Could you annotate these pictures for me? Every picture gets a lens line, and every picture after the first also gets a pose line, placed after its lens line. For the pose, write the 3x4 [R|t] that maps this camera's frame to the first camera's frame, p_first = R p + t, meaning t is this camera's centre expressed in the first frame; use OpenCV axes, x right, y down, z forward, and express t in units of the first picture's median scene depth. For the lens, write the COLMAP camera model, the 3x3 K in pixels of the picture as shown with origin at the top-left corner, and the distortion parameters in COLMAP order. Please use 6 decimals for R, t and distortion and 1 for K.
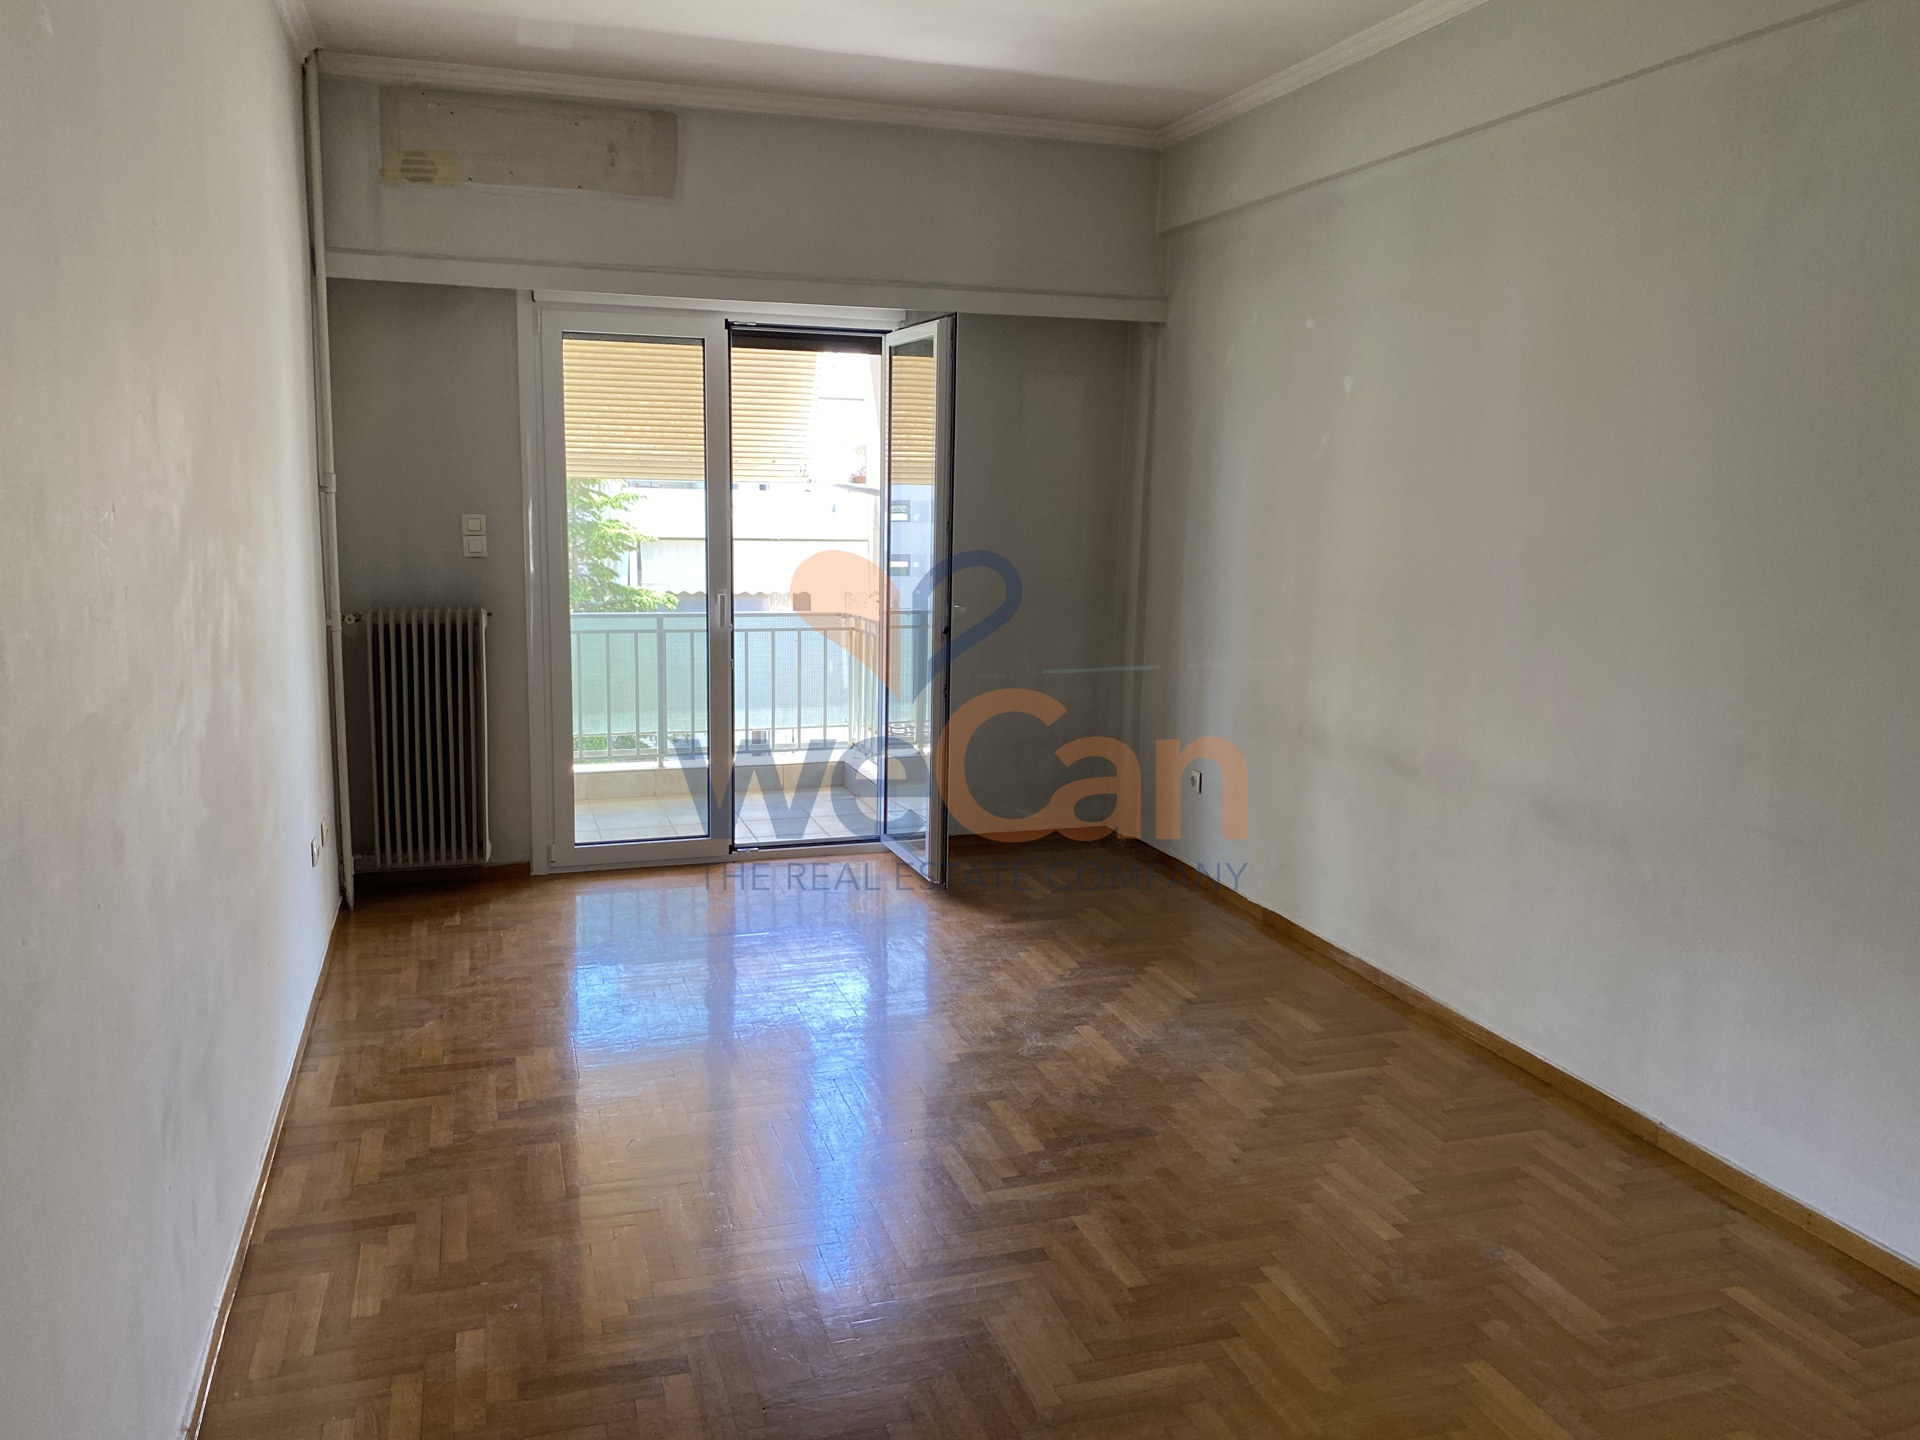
lens RADIAL K [[1498.9, 0, 960.0], [0, 1498.9, 720.0], [0, 0, 1]] dist [0.003143, 0.000586]
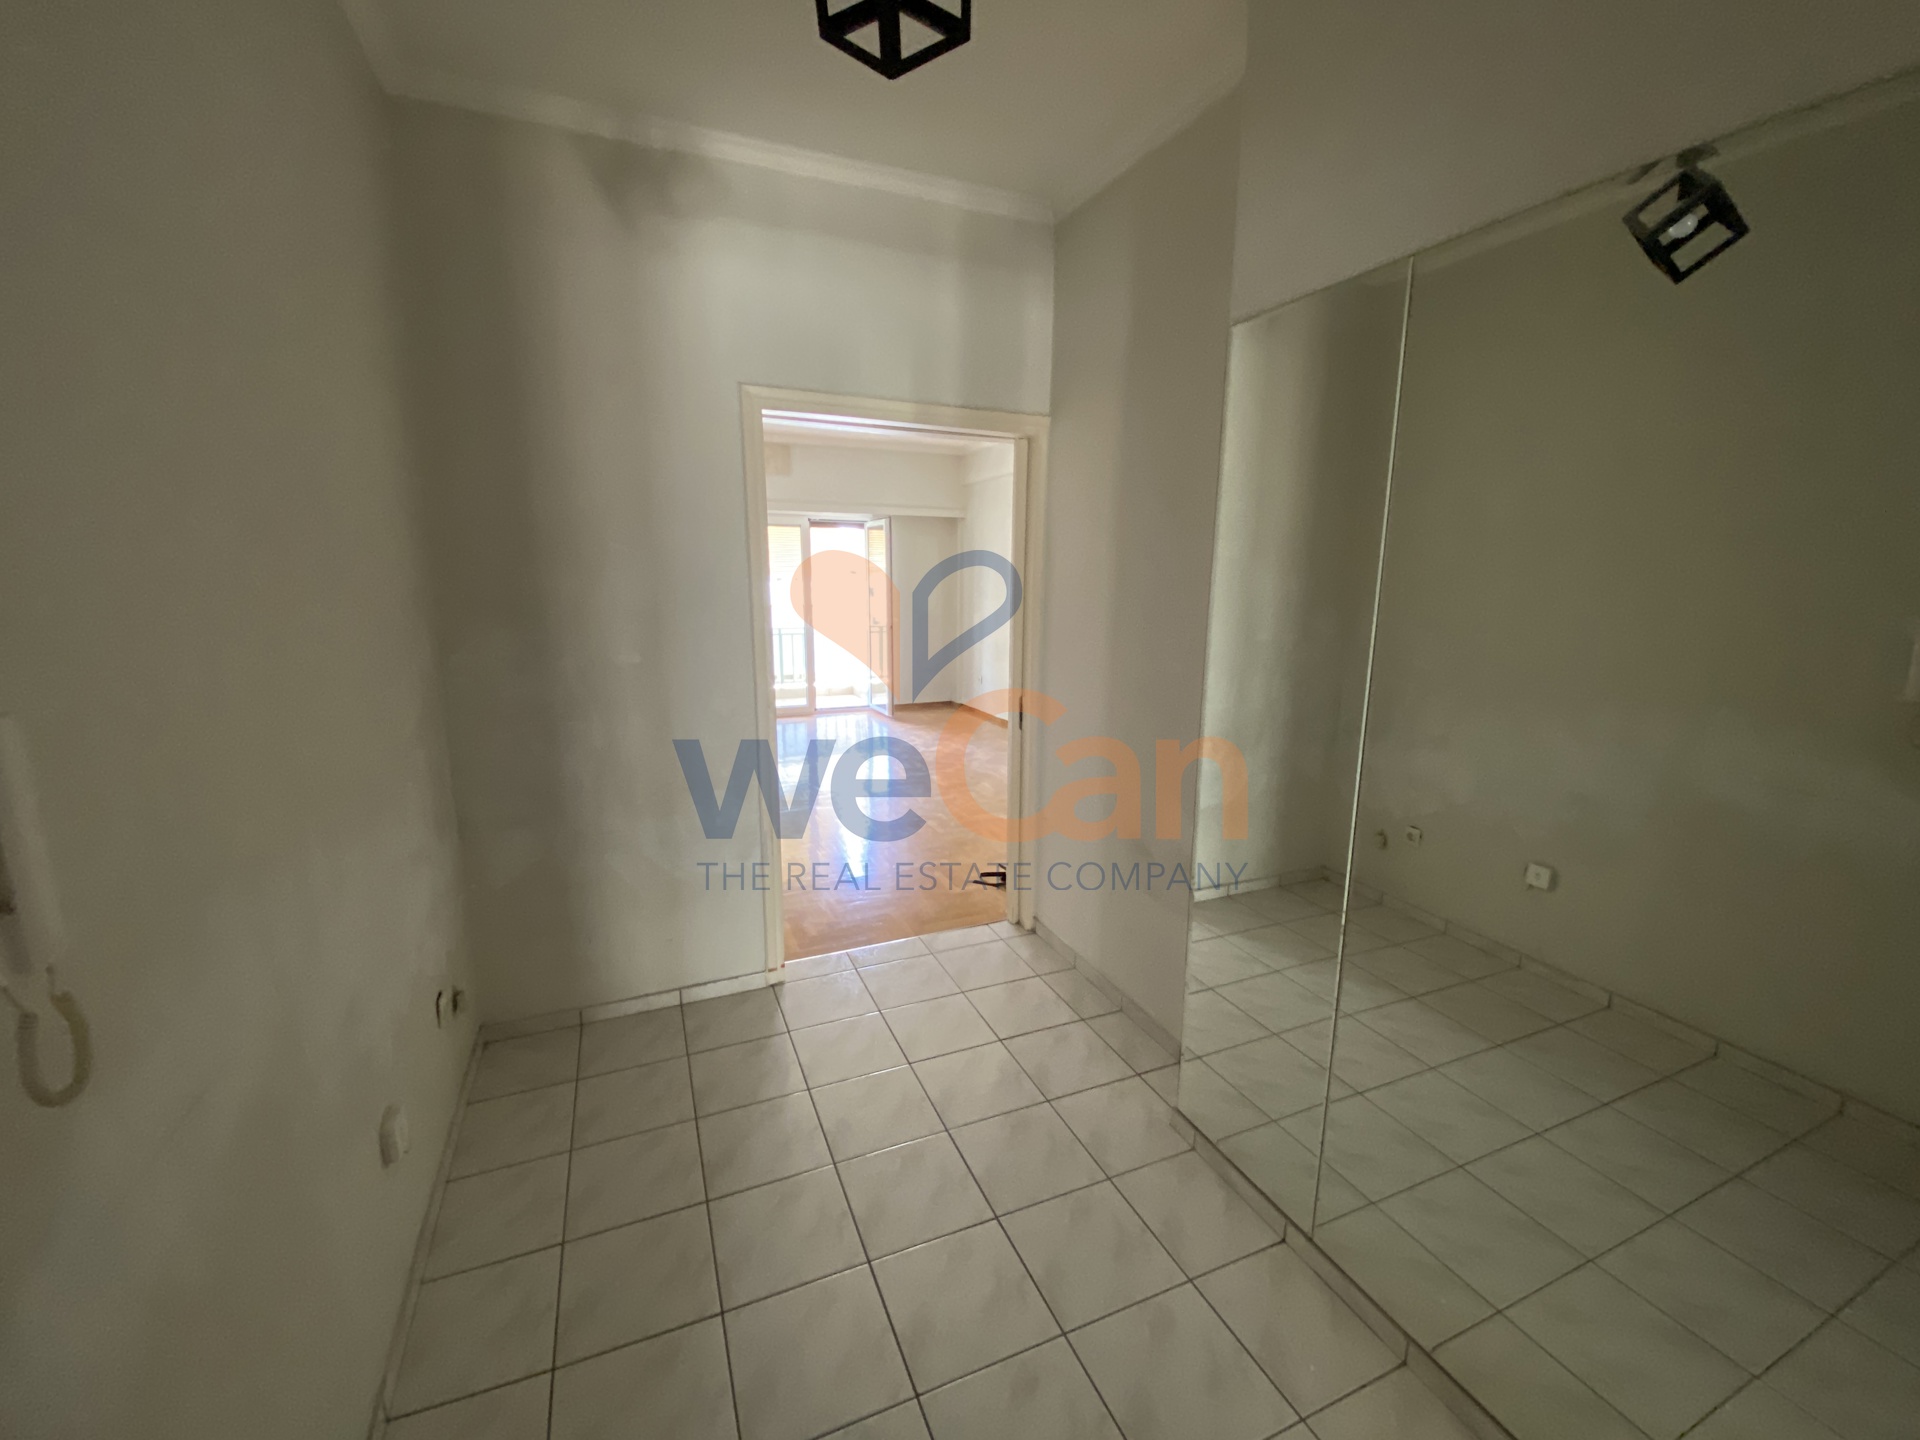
lens RADIAL K [[765.1, 0, 960.0], [0, 765.1, 720.0], [0, 0, 1]] dist [0.000296, 0.000007]
pose [[0.996999, -0.028575, 0.071947, 0.011457], [0.027848, 0.999551, 0.011088, 0.102311], [-0.072232, -0.009051, 0.997347, -0.450077]]
